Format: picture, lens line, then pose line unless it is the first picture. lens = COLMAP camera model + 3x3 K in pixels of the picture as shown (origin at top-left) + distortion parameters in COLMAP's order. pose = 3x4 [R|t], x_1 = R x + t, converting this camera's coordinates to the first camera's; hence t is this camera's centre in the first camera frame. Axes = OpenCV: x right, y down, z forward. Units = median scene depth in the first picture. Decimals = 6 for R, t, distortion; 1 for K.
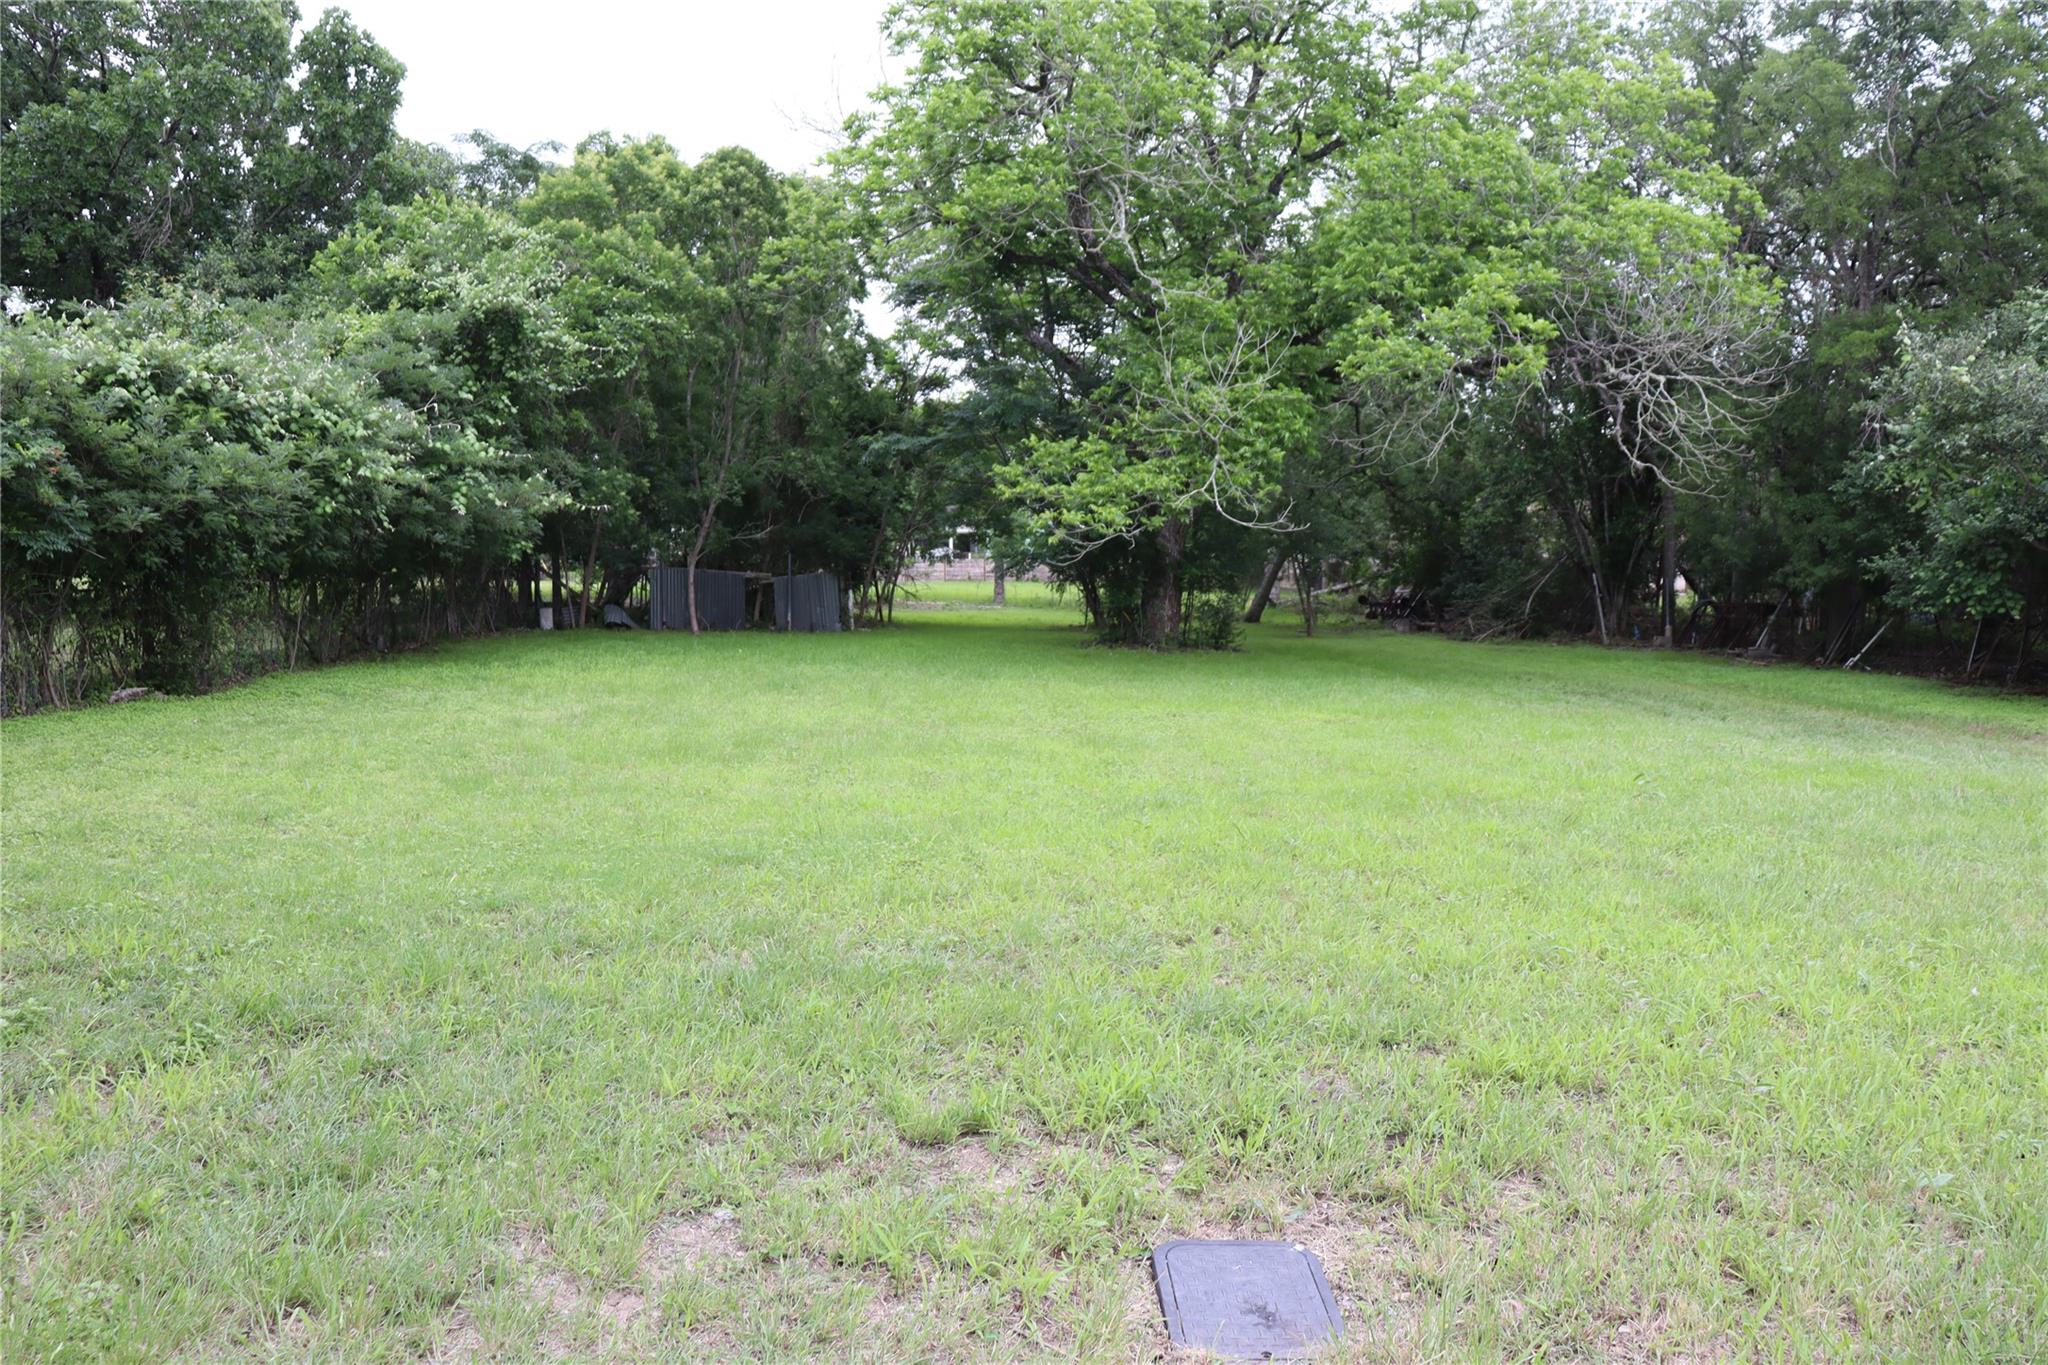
lens RADIAL K [[1686.4, 0, 1015.6], [0, 1686.4, 683.8], [0, 0, 1]] dist [-0.180495, 0.164413]
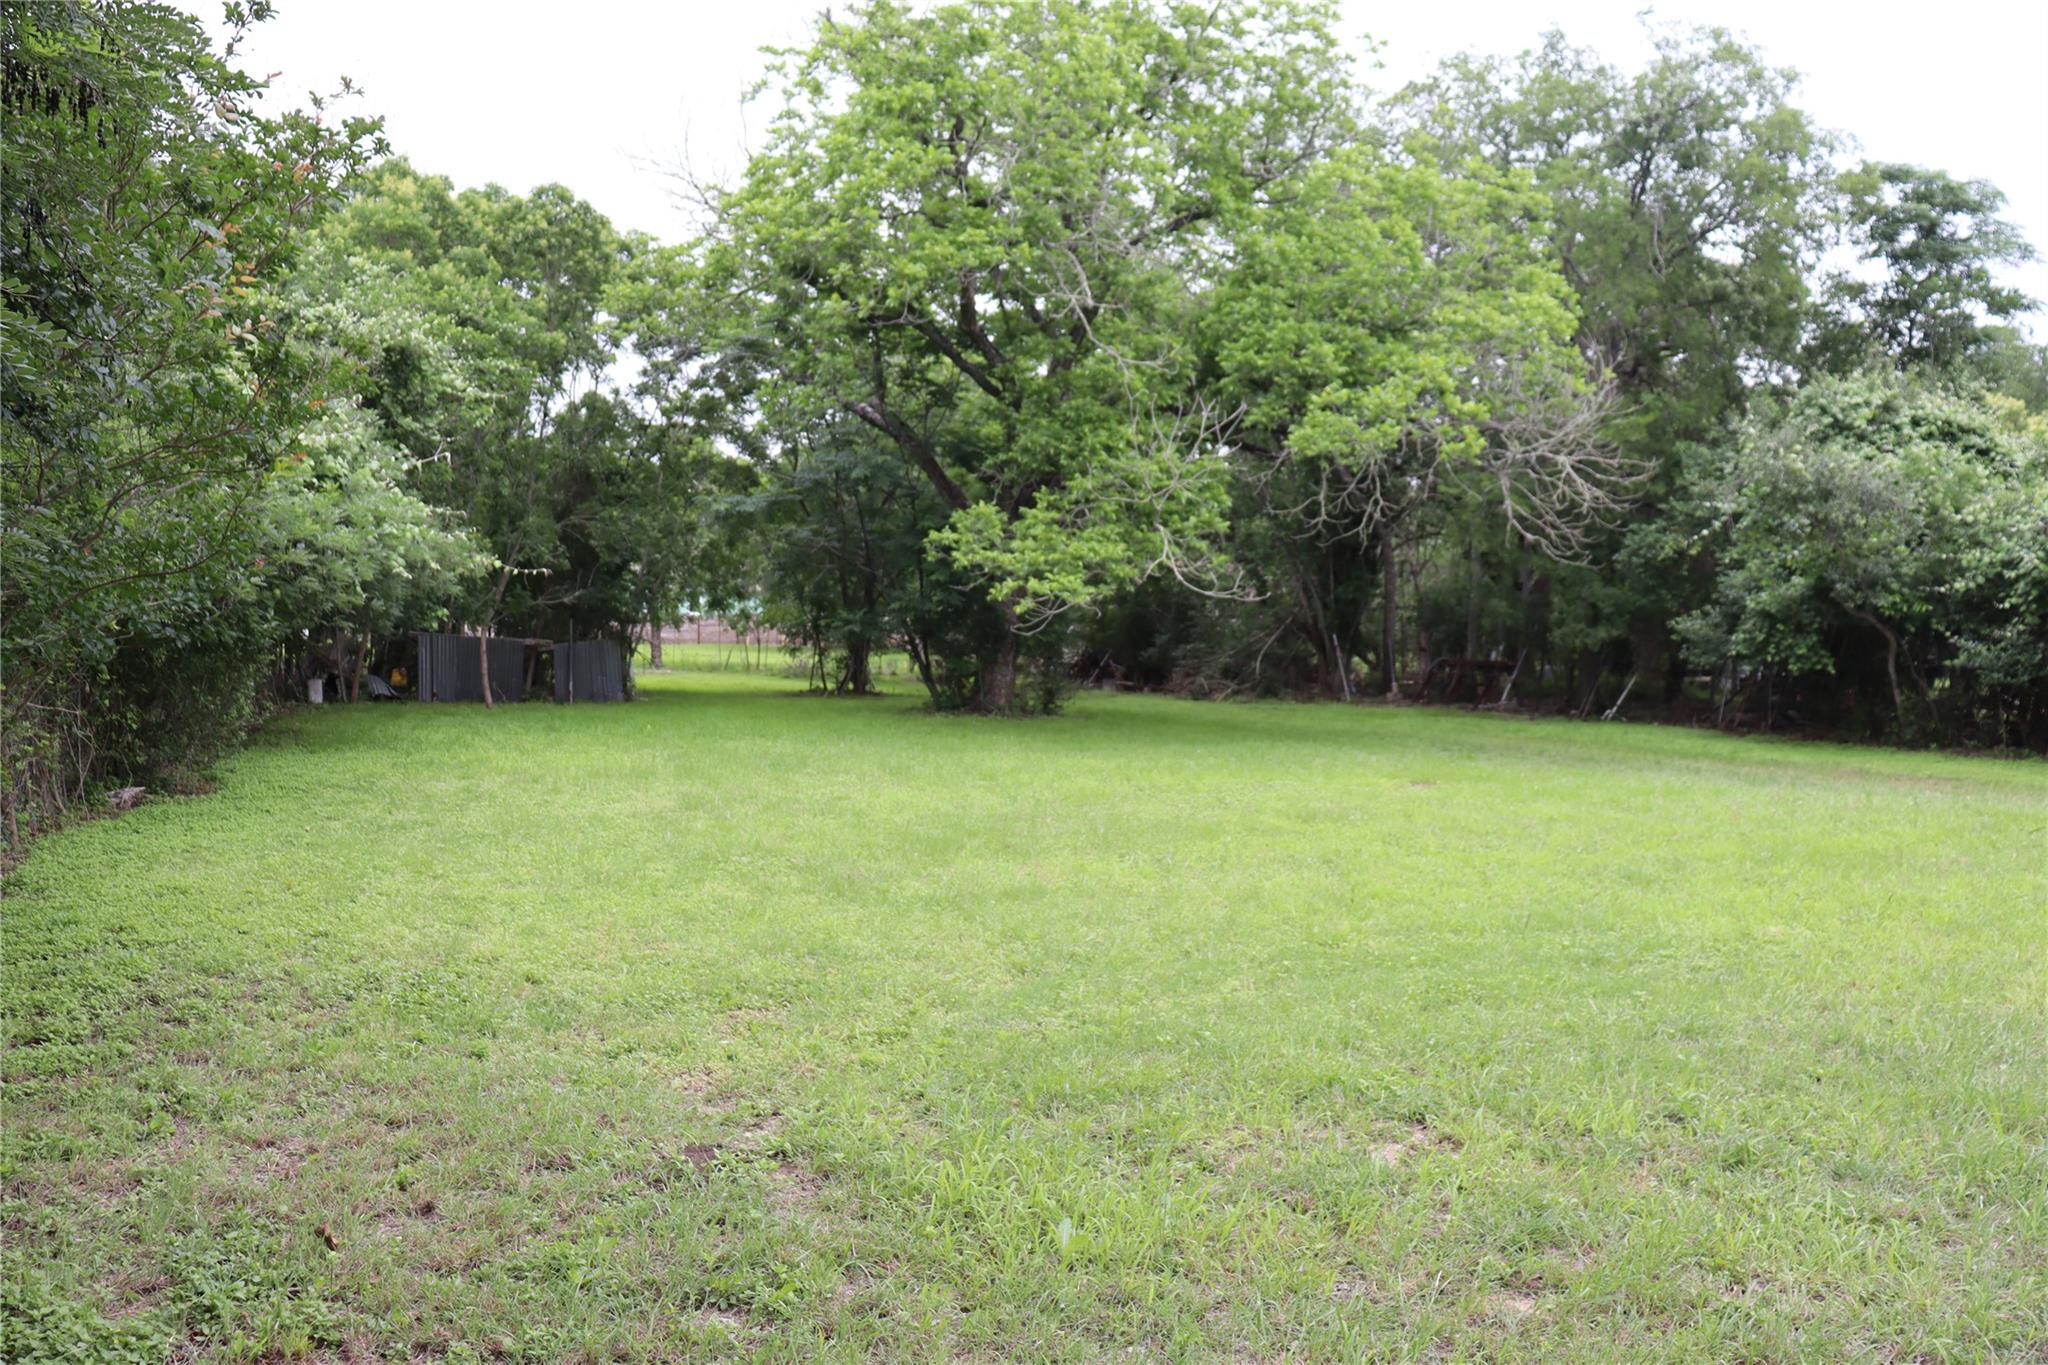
lens RADIAL K [[1686.4, 0, 1024.4], [0, 1686.4, 659.5], [0, 0, 1]] dist [-0.180495, 0.164413]
pose [[0.955074, -0.007820, 0.296263, -0.235106], [0.022188, 0.998733, -0.045166, -0.010224], [-0.295534, 0.049710, 0.954038, 0.057195]]
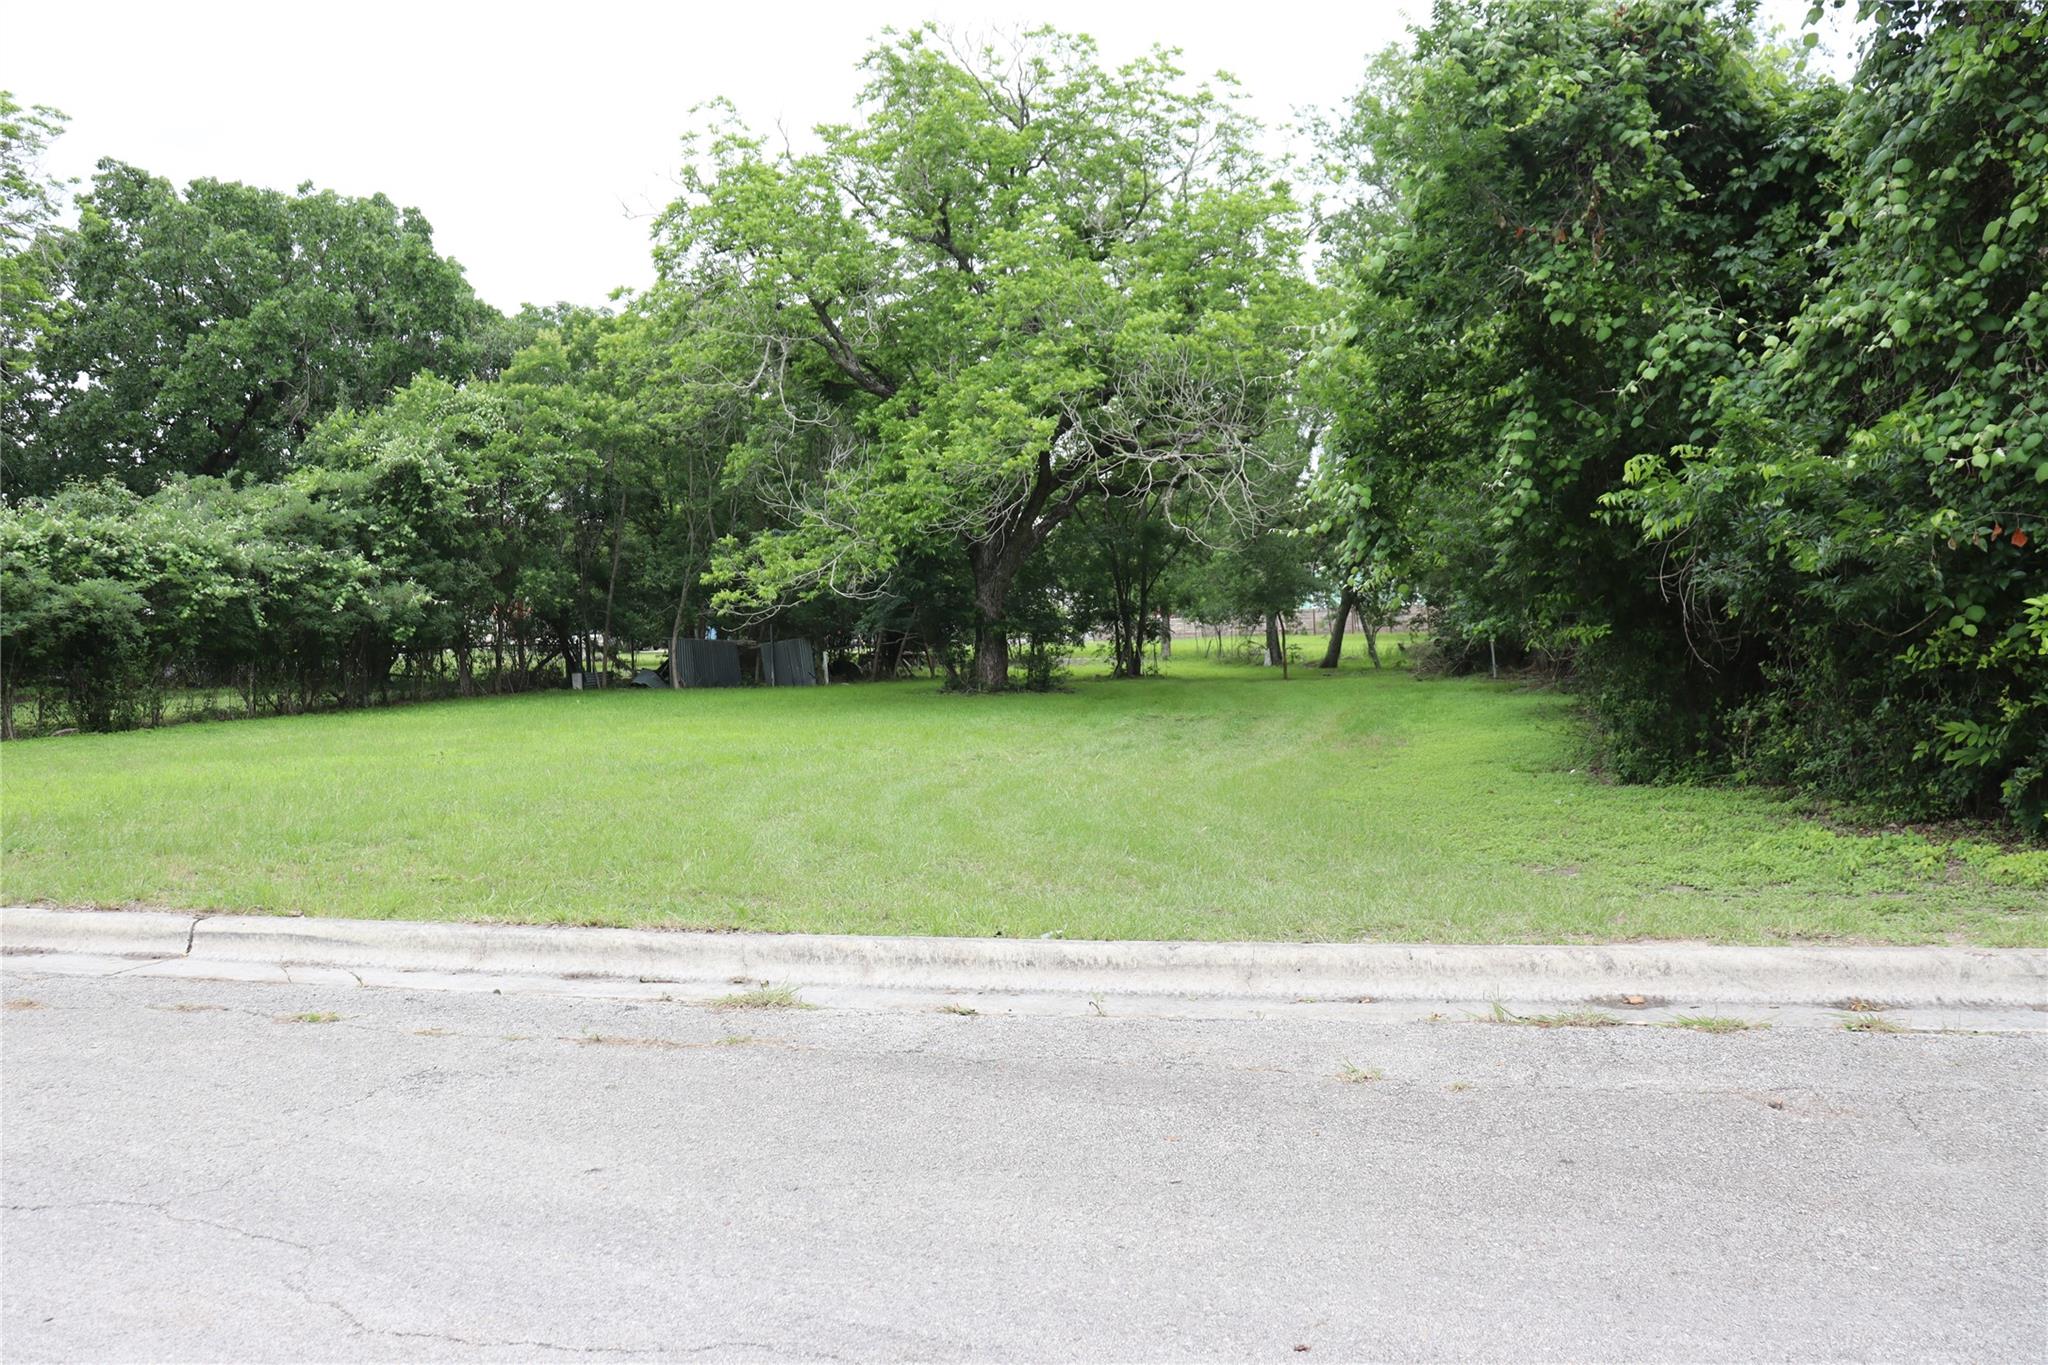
lens RADIAL K [[1686.4, 0, 1024.4], [0, 1686.4, 669.2], [0, 0, 1]] dist [-0.180495, 0.164413]
pose [[0.957511, -0.030438, -0.286786, 0.557676], [0.017973, 0.998780, -0.045999, 0.022366], [0.287836, 0.038890, 0.956890, -0.184682]]
